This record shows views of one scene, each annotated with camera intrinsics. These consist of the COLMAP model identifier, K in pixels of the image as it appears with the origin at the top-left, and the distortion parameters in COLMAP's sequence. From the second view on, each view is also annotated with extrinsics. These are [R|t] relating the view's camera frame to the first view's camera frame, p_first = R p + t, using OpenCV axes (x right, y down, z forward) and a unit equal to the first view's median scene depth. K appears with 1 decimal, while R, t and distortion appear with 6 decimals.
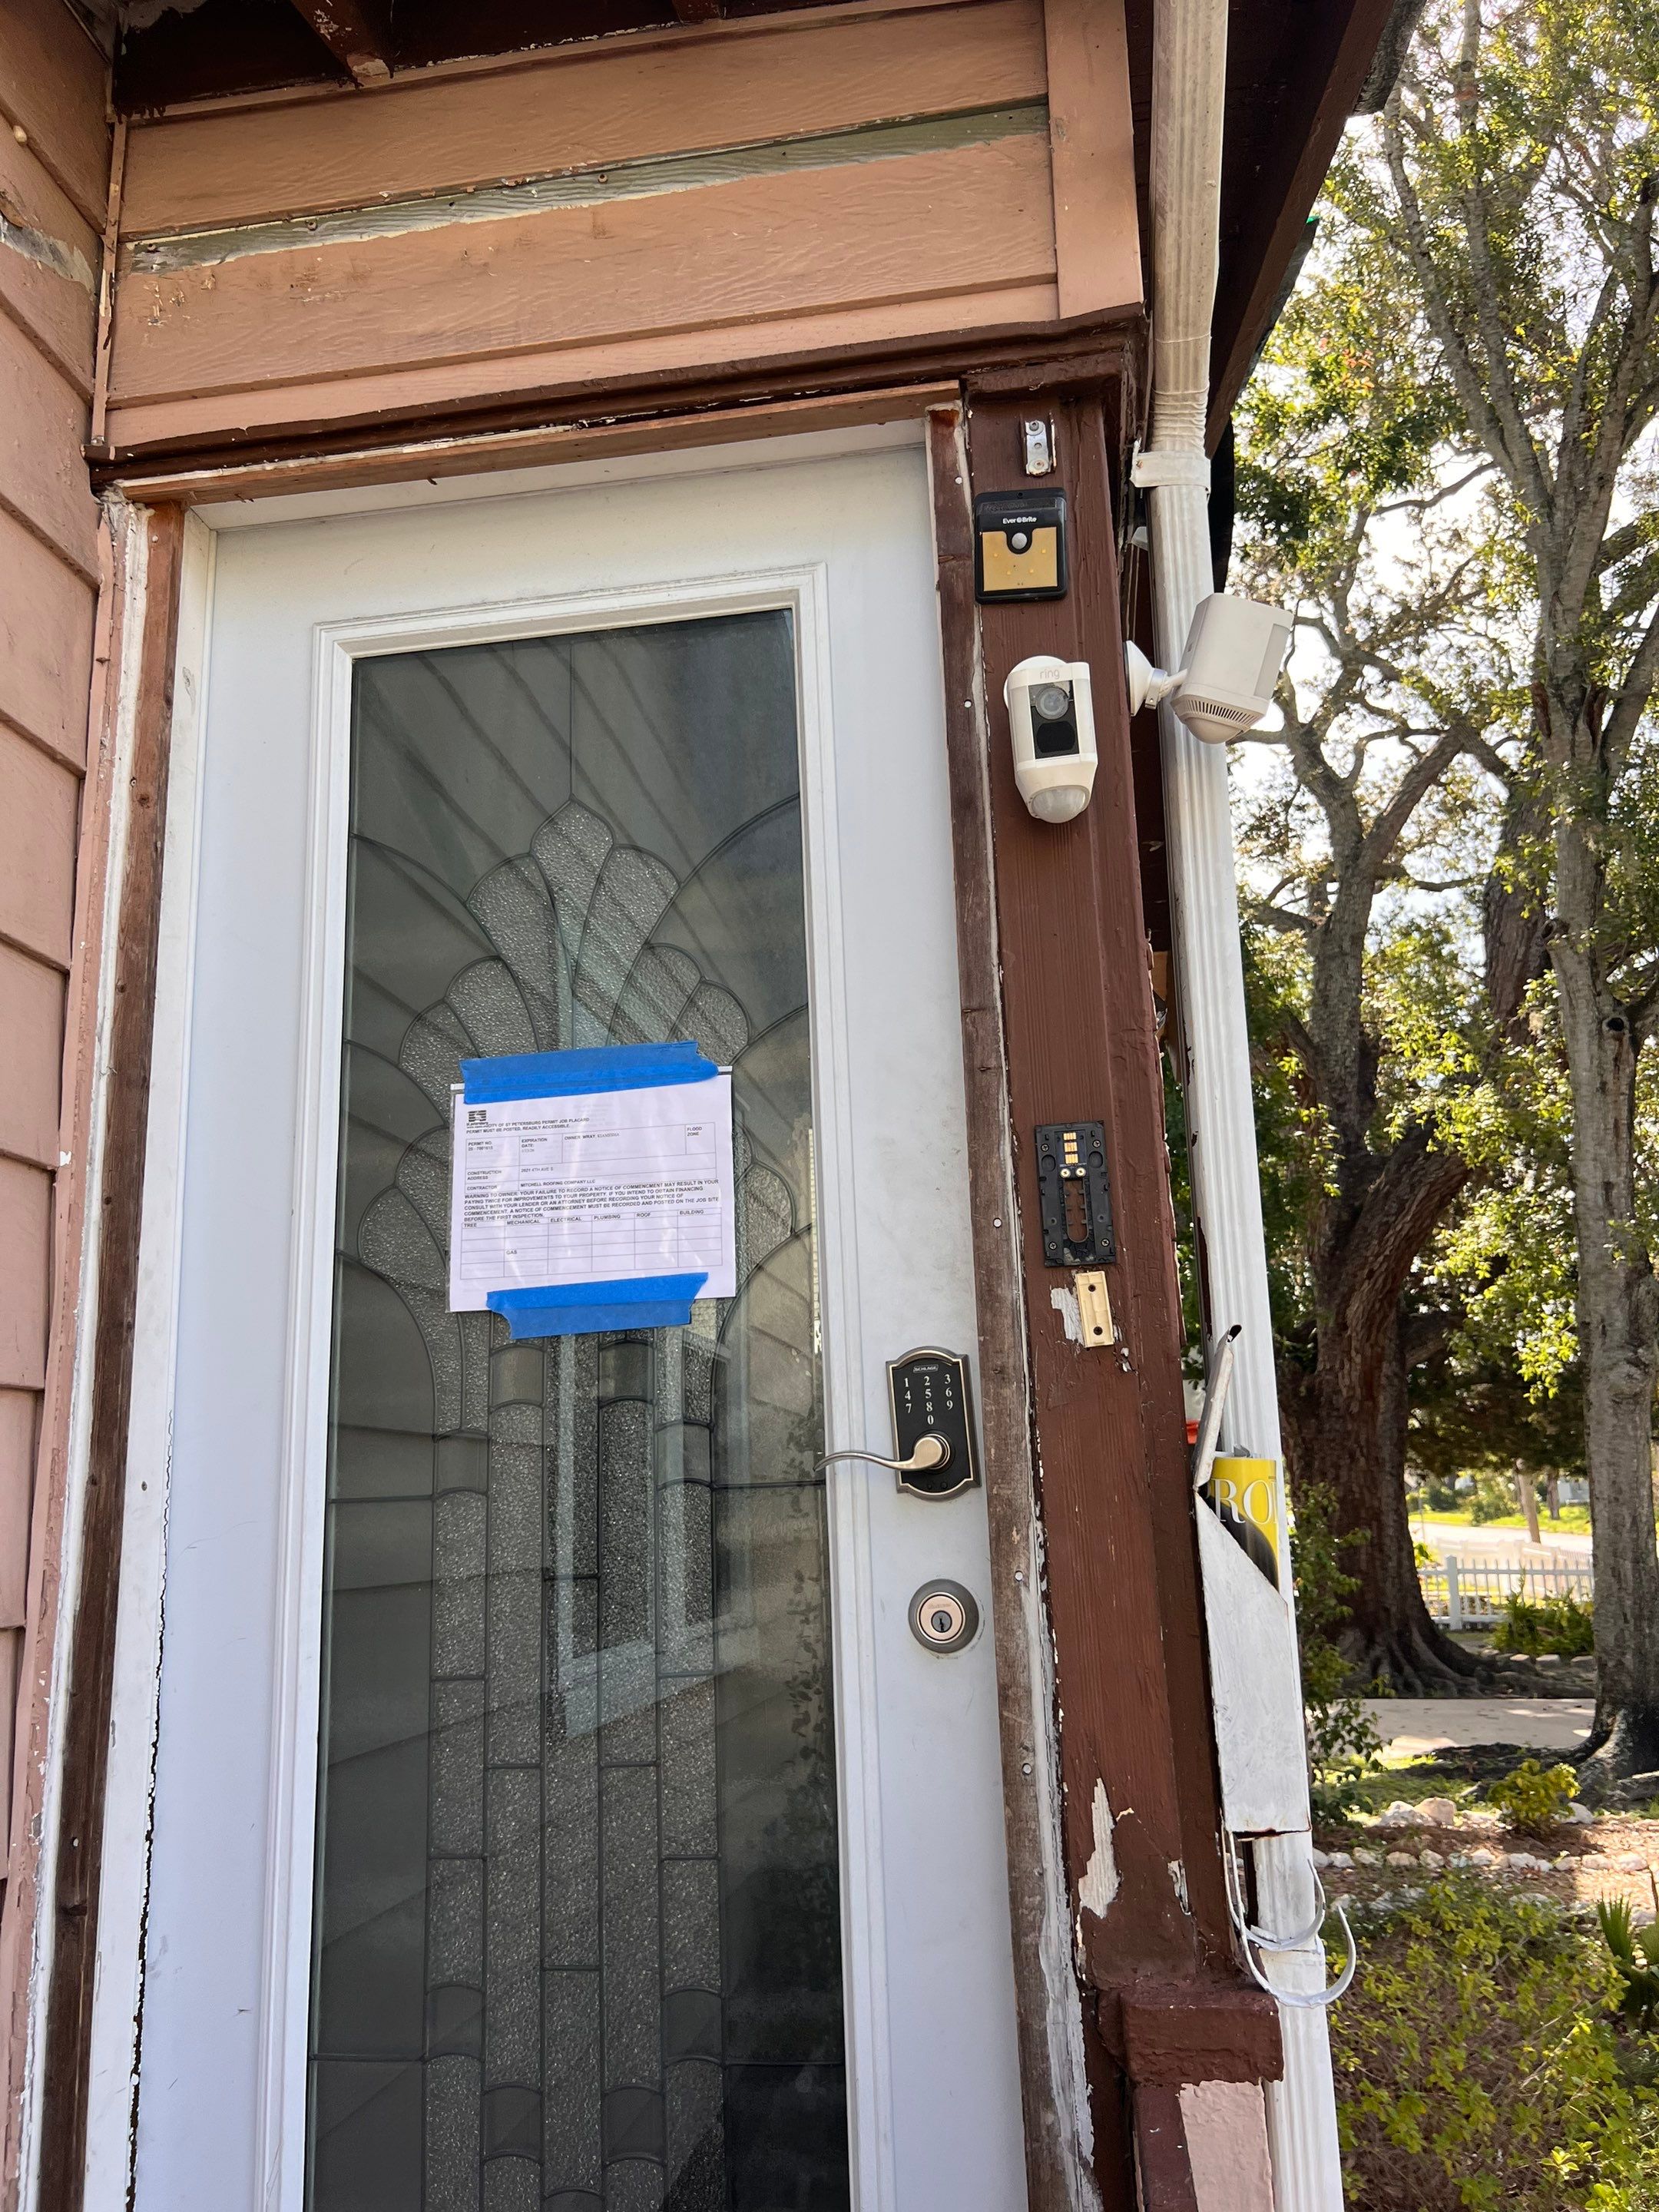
lens RADIAL K [[1658.9, 0, 718.5], [0, 1658.9, 1101.8], [0, 0, 1]] dist [0.053484, -0.078308]
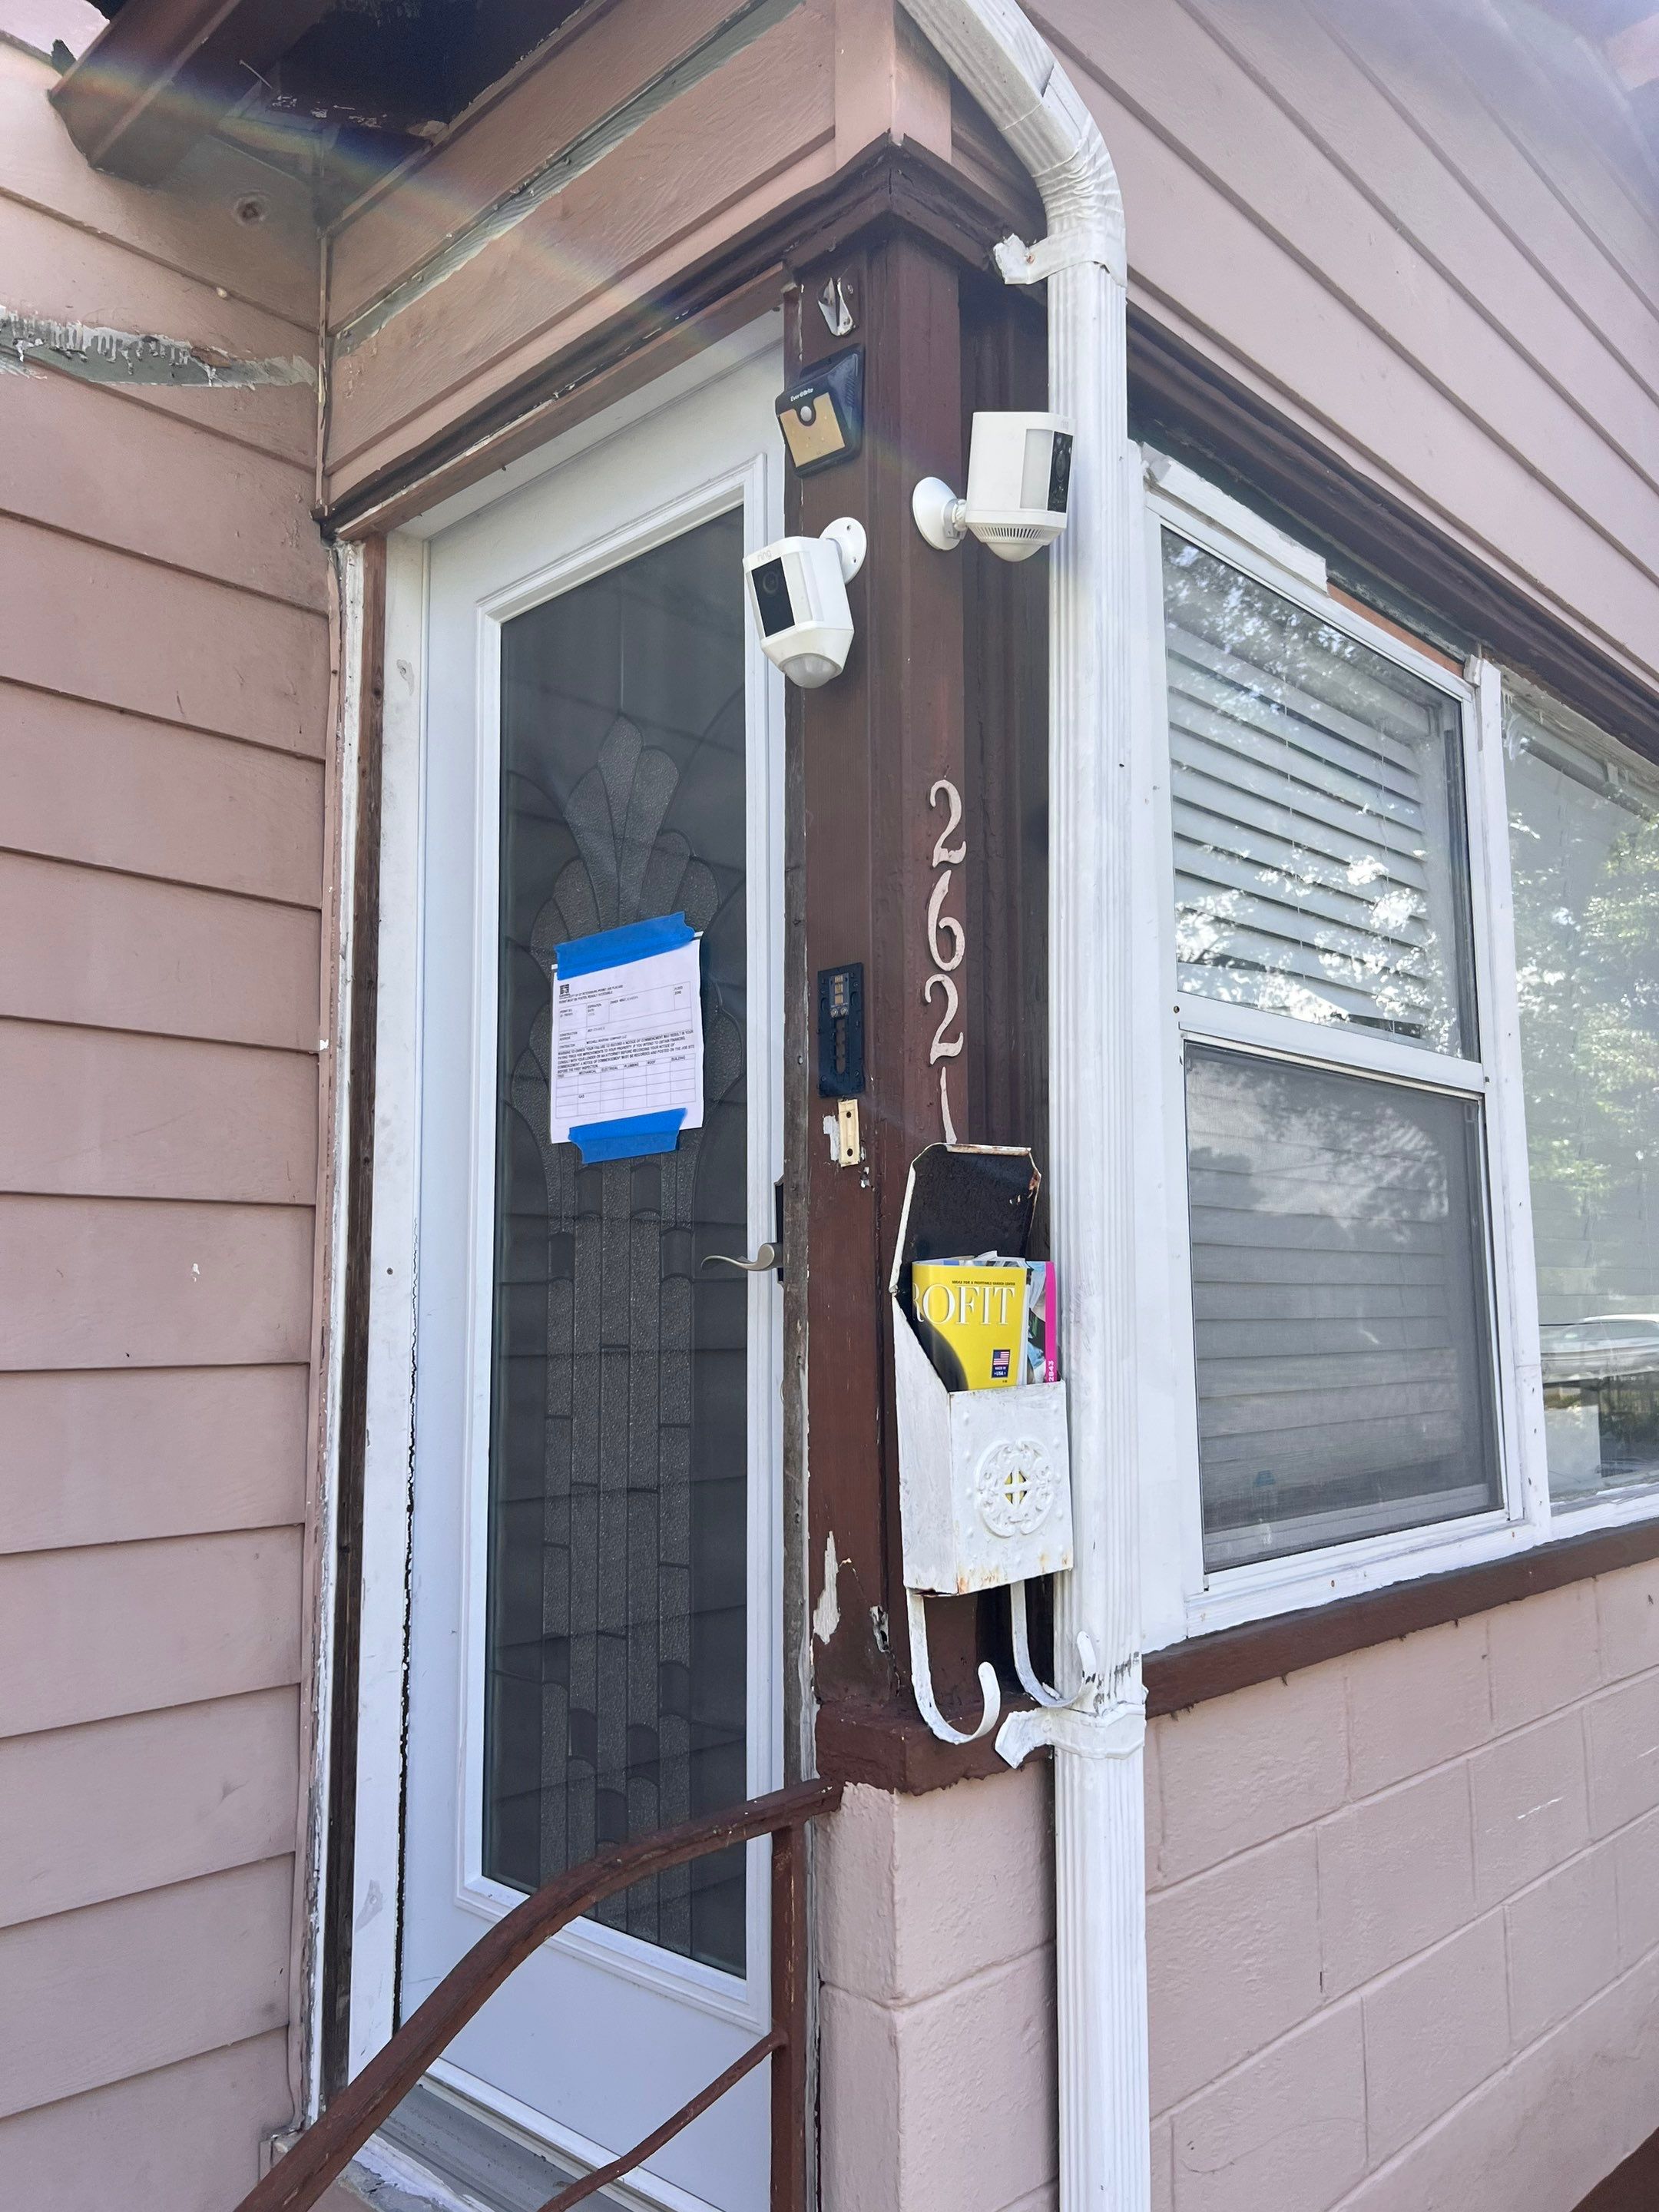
lens RADIAL K [[1658.9, 0, 816.5], [0, 1658.9, 1114.9], [0, 0, 1]] dist [0.053484, -0.078308]
pose [[0.817929, -0.035290, -0.574236, 0.748100], [0.112095, 0.988763, 0.098901, -0.000217], [0.564293, -0.145263, 0.812694, 0.074495]]
